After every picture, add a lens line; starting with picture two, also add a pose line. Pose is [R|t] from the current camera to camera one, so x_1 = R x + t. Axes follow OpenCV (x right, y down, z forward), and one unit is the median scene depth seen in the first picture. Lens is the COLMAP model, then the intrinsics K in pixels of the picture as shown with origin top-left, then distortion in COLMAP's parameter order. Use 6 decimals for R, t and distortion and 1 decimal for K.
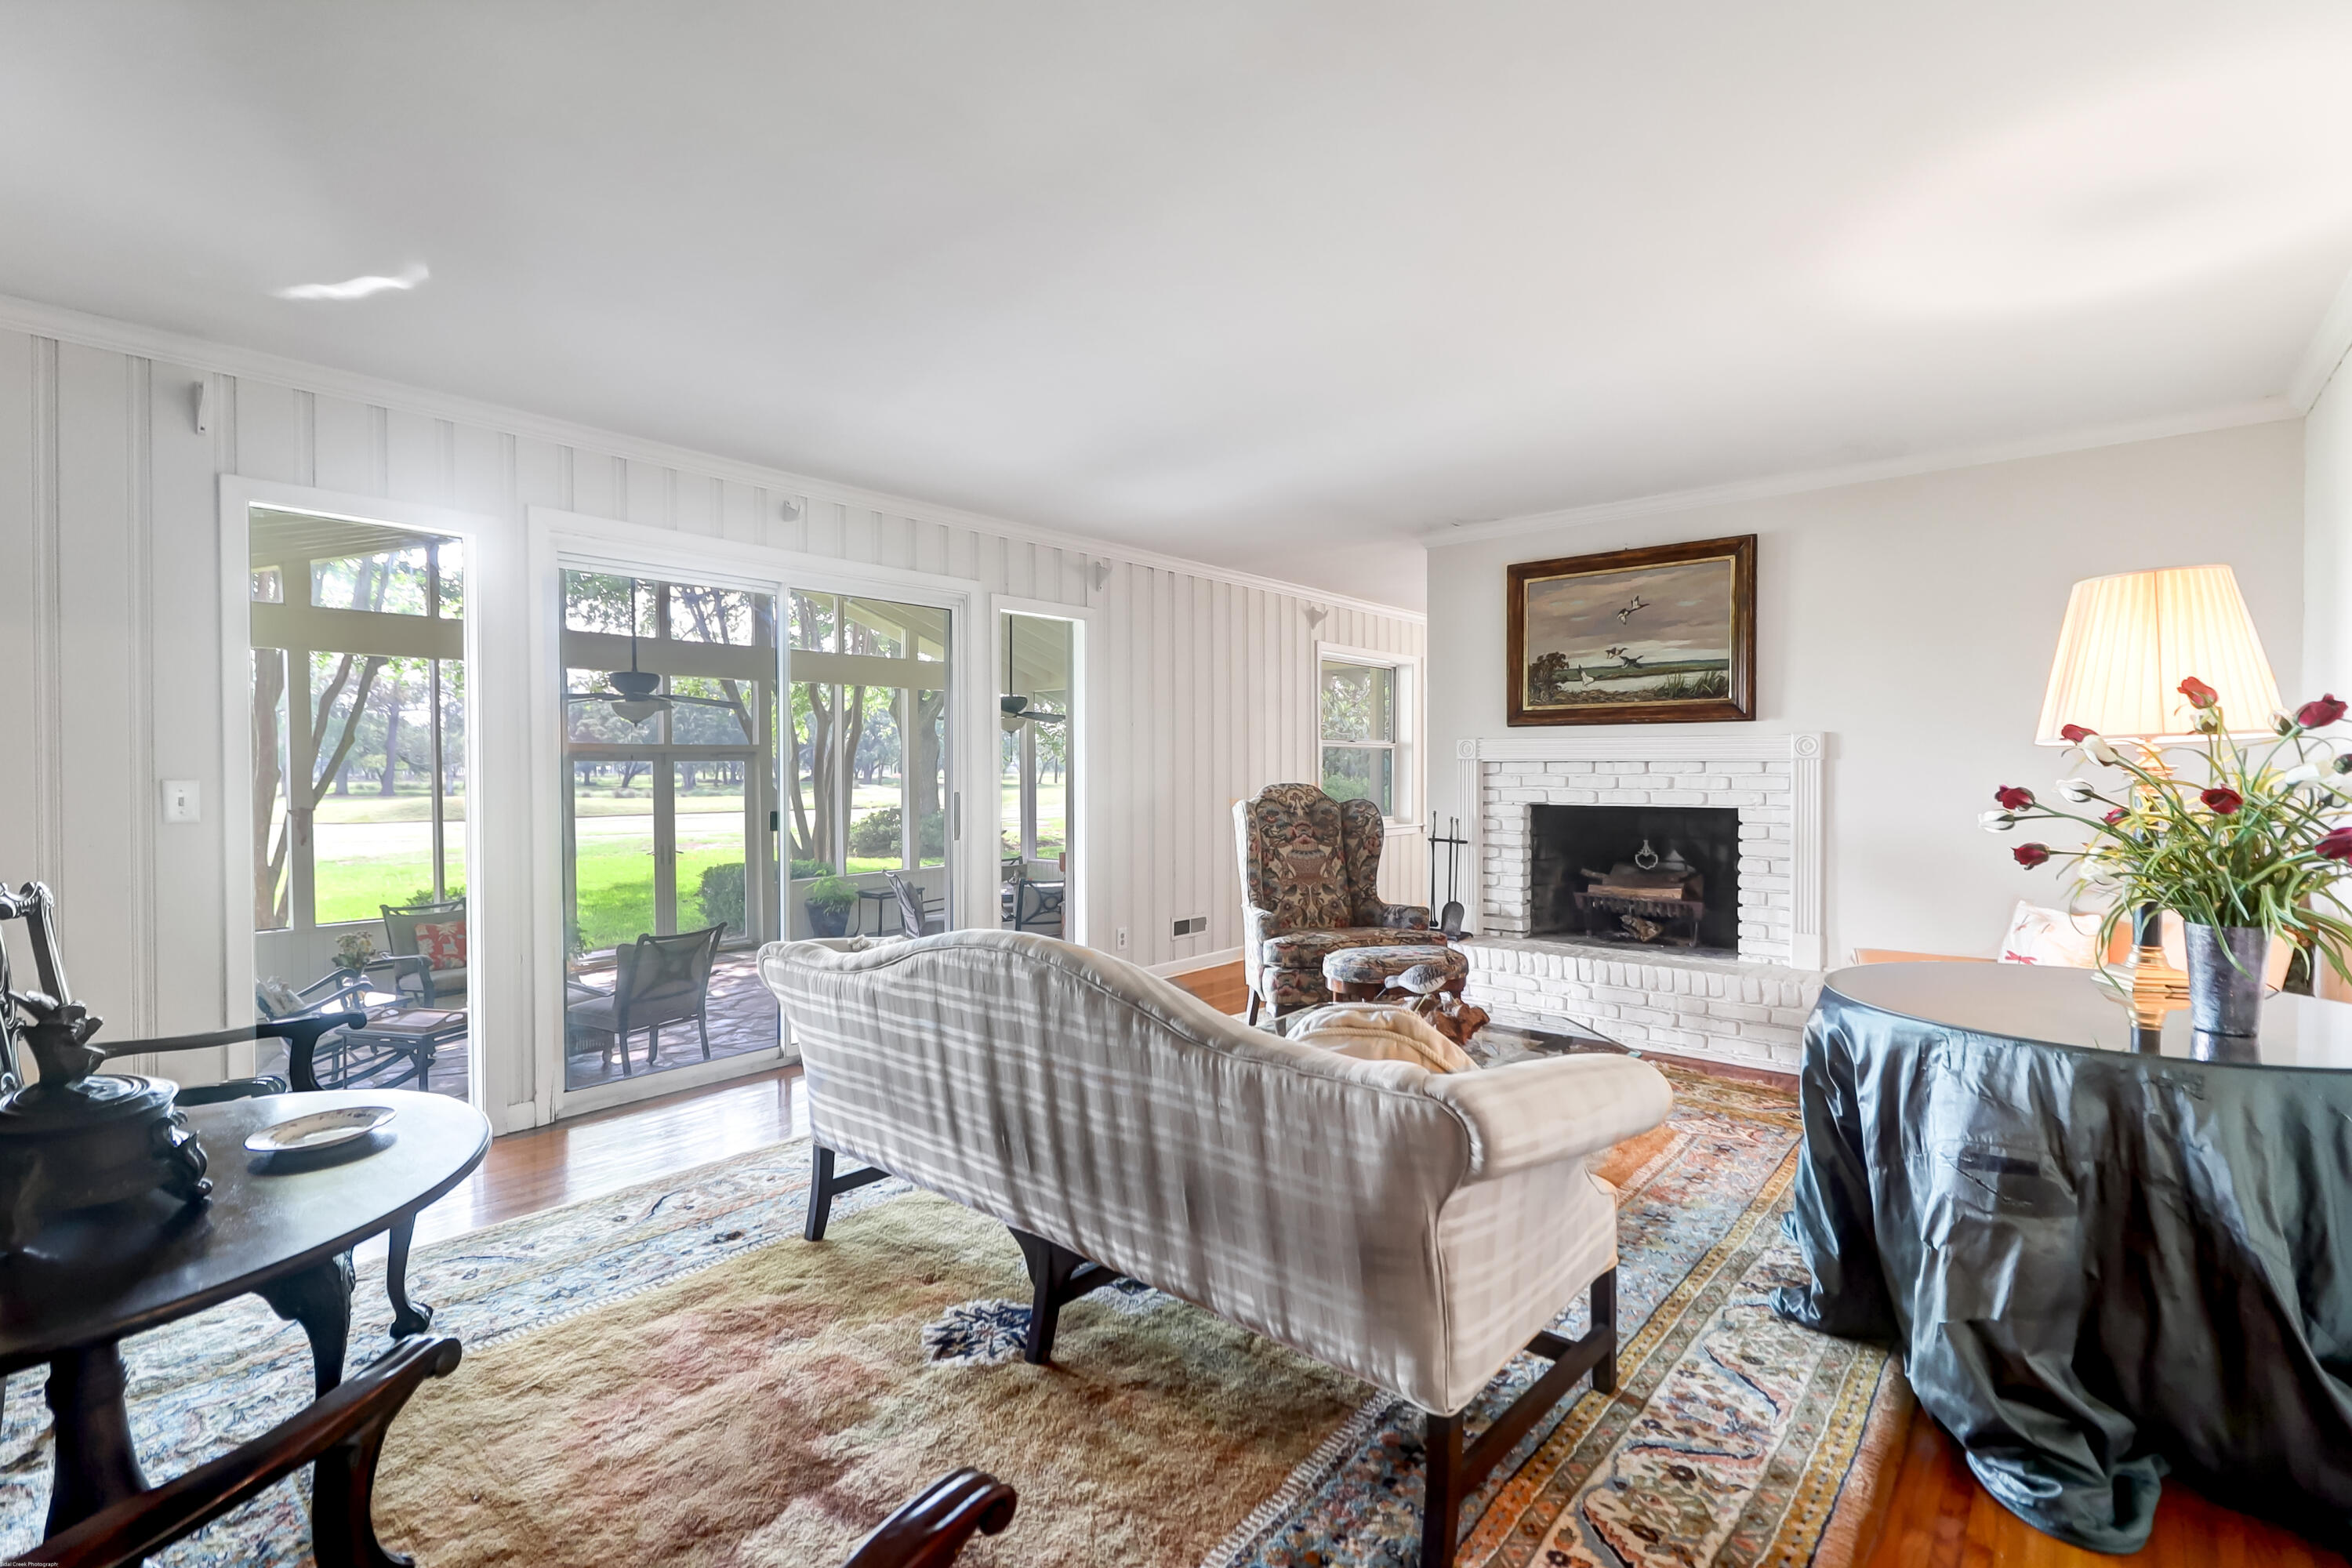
lens RADIAL K [[1078.5, 0, 1176.5], [0, 1078.5, 778.1], [0, 0, 1]] dist [0.000582, -0.001357]
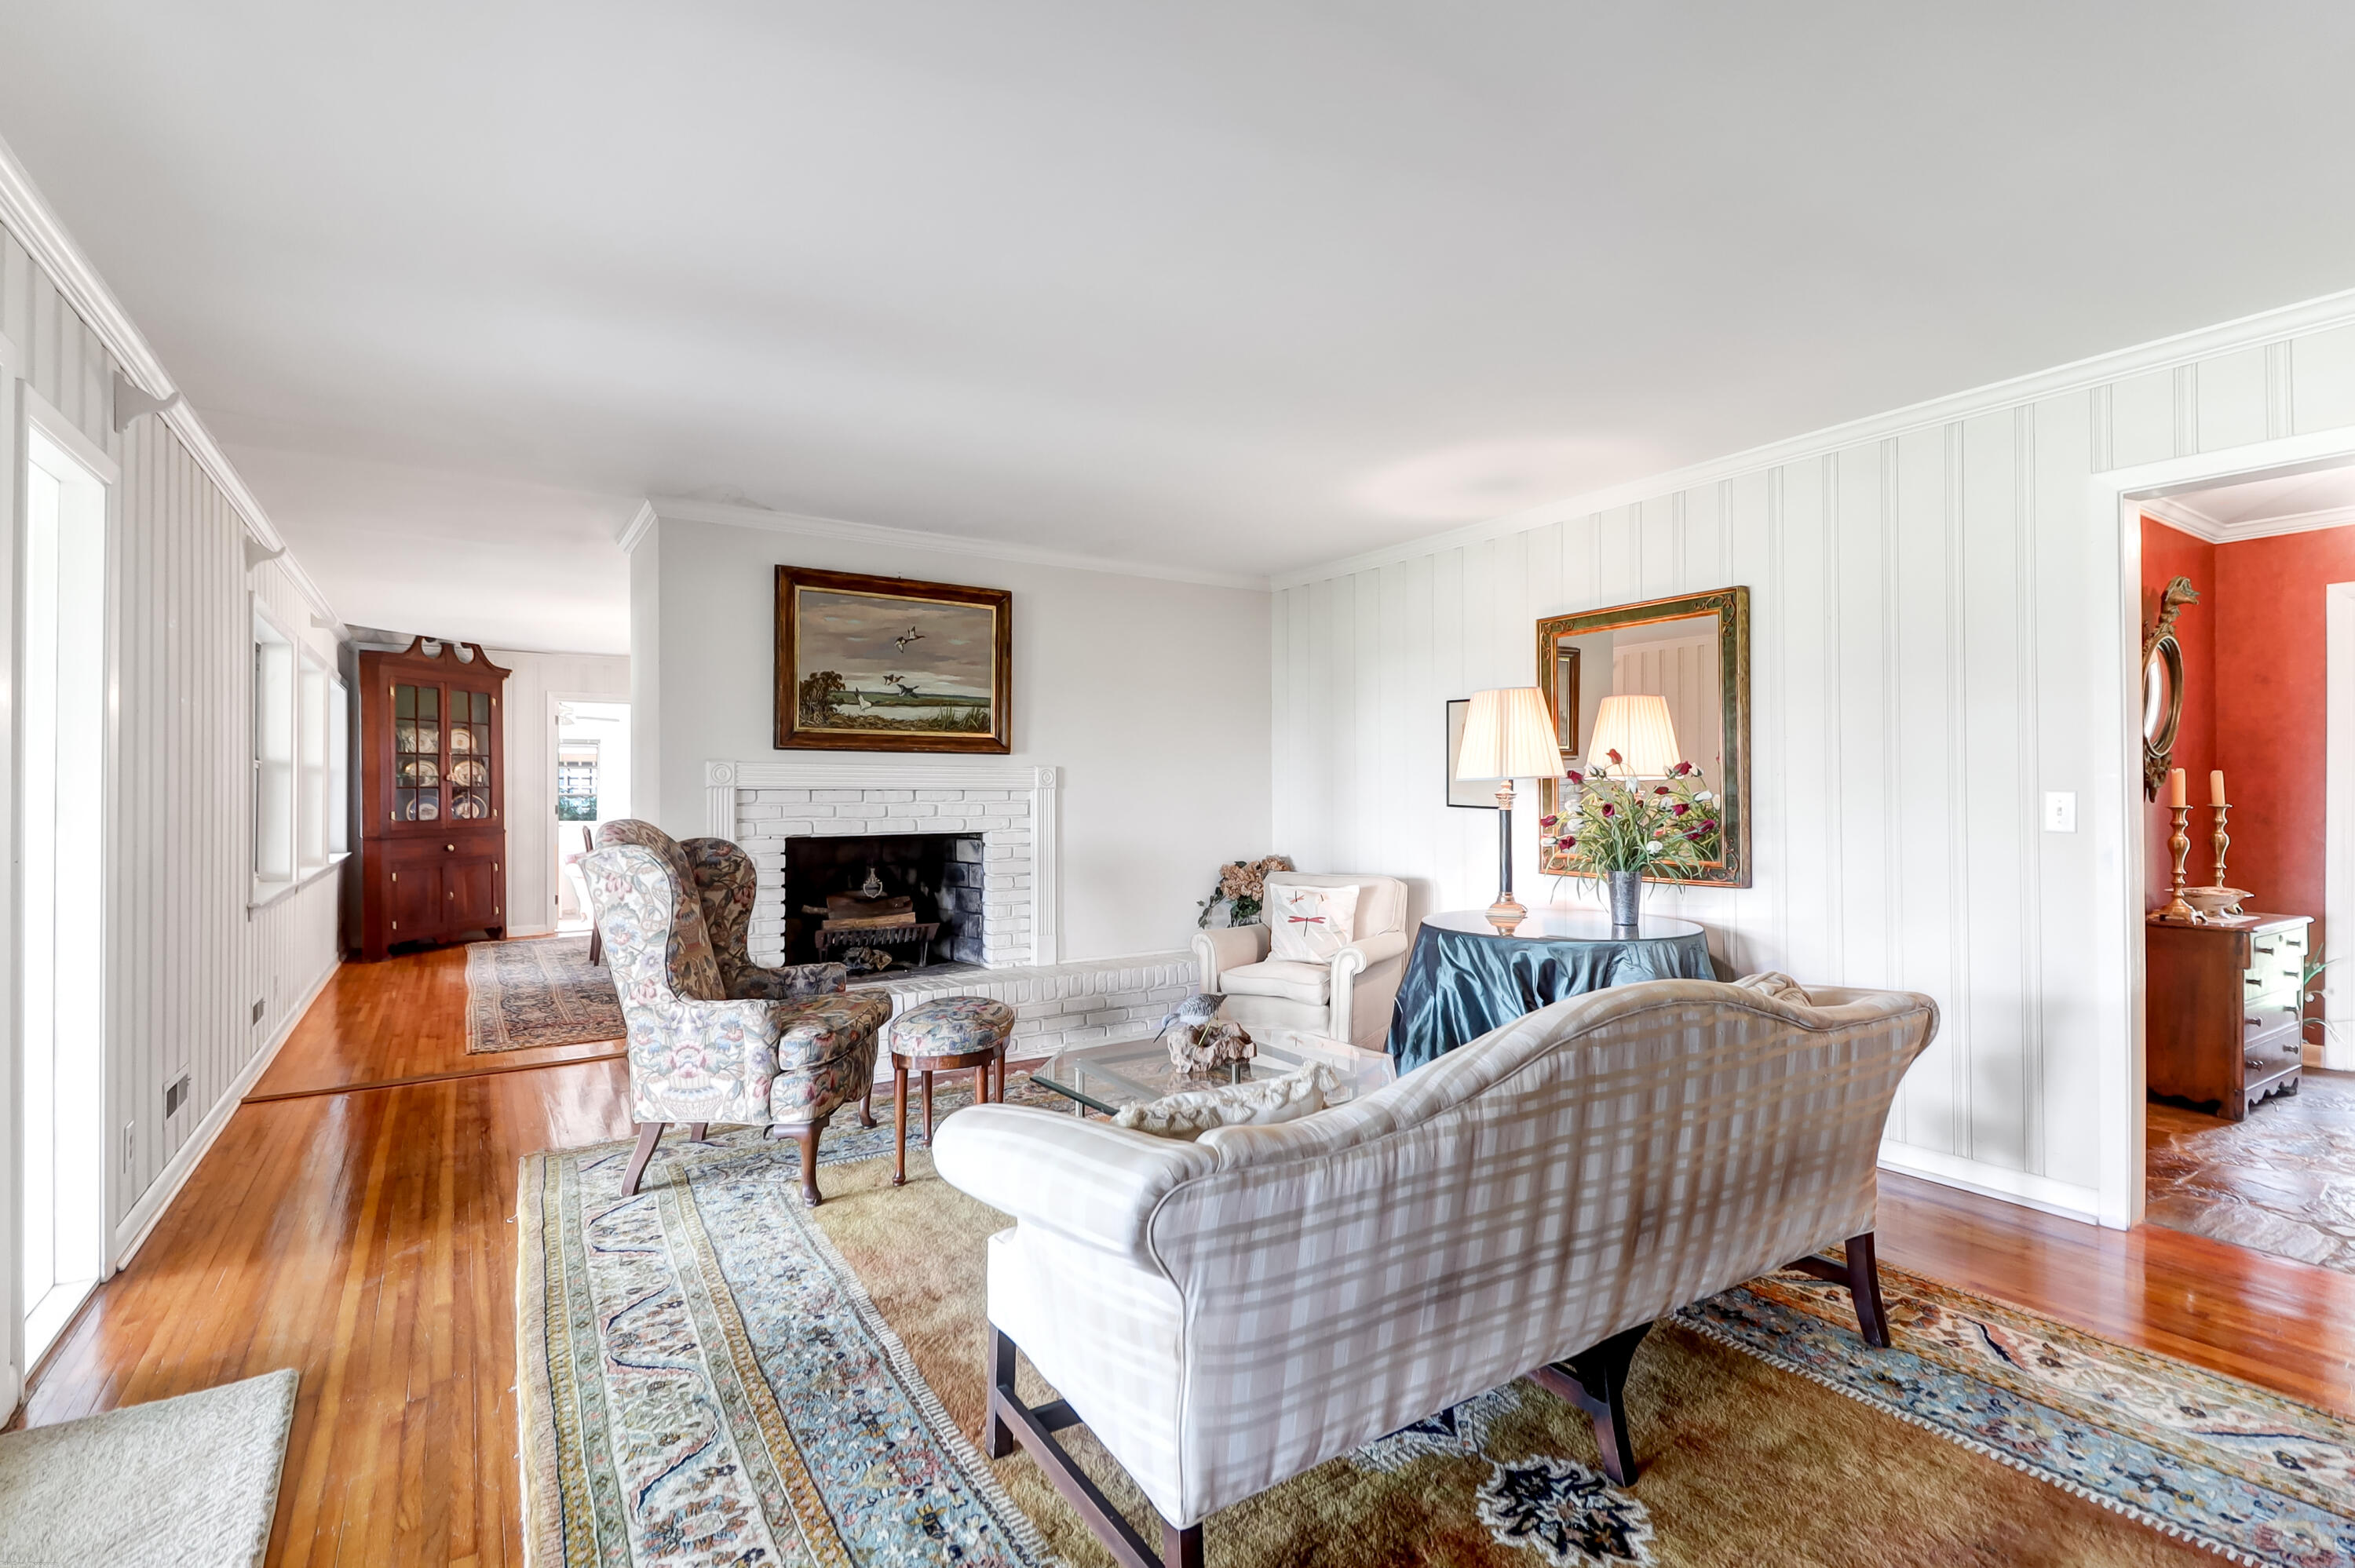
lens RADIAL K [[1079.7, 0, 1170.6], [0, 1079.7, 779.9], [0, 0, 1]] dist [0.000582, -0.001357]
pose [[0.282126, 0.011673, 0.959306, -0.468563], [0.011569, 0.999812, -0.015568, -0.006121], [-0.959308, 0.015490, 0.281938, 0.478783]]
